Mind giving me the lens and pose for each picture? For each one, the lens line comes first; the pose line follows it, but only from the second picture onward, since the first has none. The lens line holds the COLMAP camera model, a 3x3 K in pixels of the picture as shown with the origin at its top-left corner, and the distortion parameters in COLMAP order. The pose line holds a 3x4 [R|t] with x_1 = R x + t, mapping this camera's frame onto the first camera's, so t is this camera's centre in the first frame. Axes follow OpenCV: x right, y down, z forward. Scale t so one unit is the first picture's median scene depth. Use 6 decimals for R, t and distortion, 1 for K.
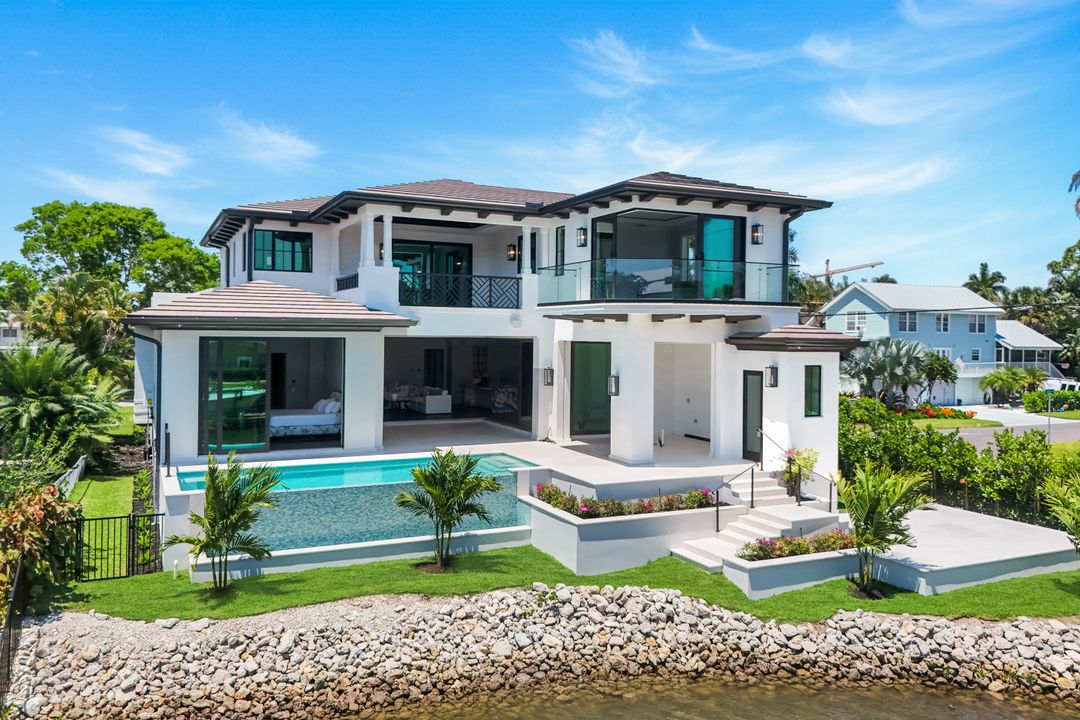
lens RADIAL K [[807.9, 0, 536.4], [0, 807.9, 346.8], [0, 0, 1]] dist [0.047263, -0.038023]
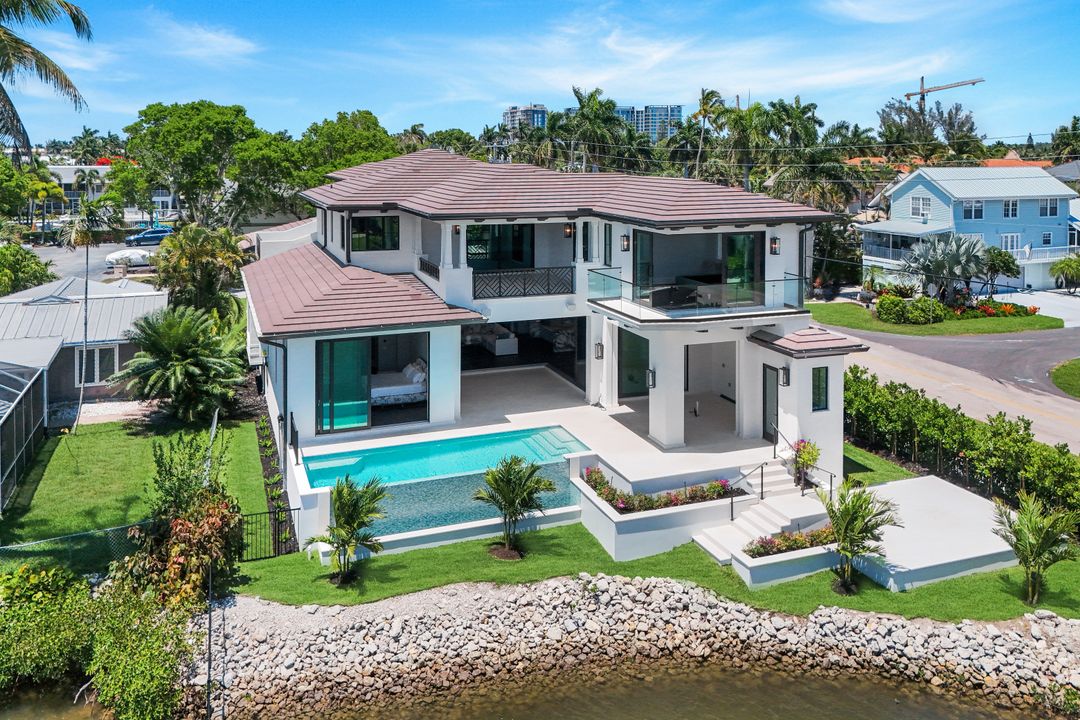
lens RADIAL K [[846.4, 0, 540.7], [0, 846.4, 173.1], [0, 0, 1]] dist [0.027813, -0.005757]
pose [[0.996649, -0.006493, -0.081541, 0.046019], [0.007226, 0.999936, 0.008690, -0.334364], [0.081480, -0.009250, 0.996632, -0.325192]]
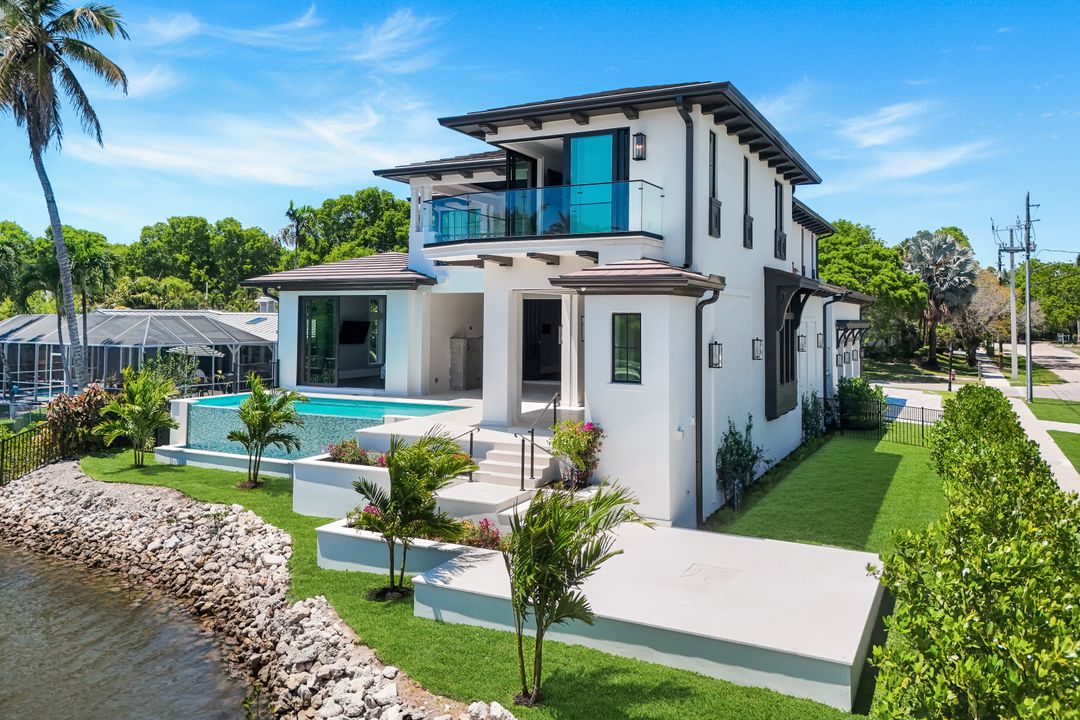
lens RADIAL K [[807.9, 0, 550.1], [0, 807.9, 290.2], [0, 0, 1]] dist [0.047263, -0.038023]
pose [[0.618546, -0.032348, -0.785083, 1.064454], [-0.013518, 0.998566, -0.051794, 0.050274], [0.785632, 0.042650, 0.617222, 0.603503]]
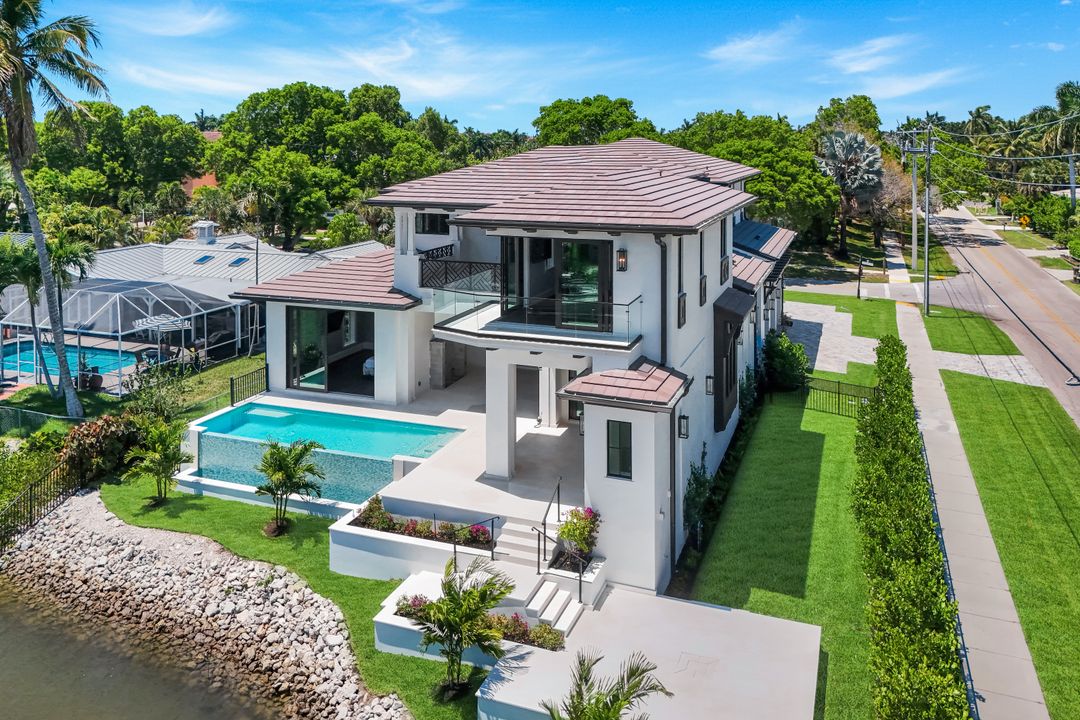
lens RADIAL K [[843.8, 0, 549.7], [0, 843.8, 152.9], [0, 0, 1]] dist [0.030447, -0.010193]
pose [[0.699189, -0.000180, -0.714937, 1.177635], [-0.005364, 0.999970, -0.005498, -0.332042], [0.714917, 0.007680, 0.699167, 0.341068]]
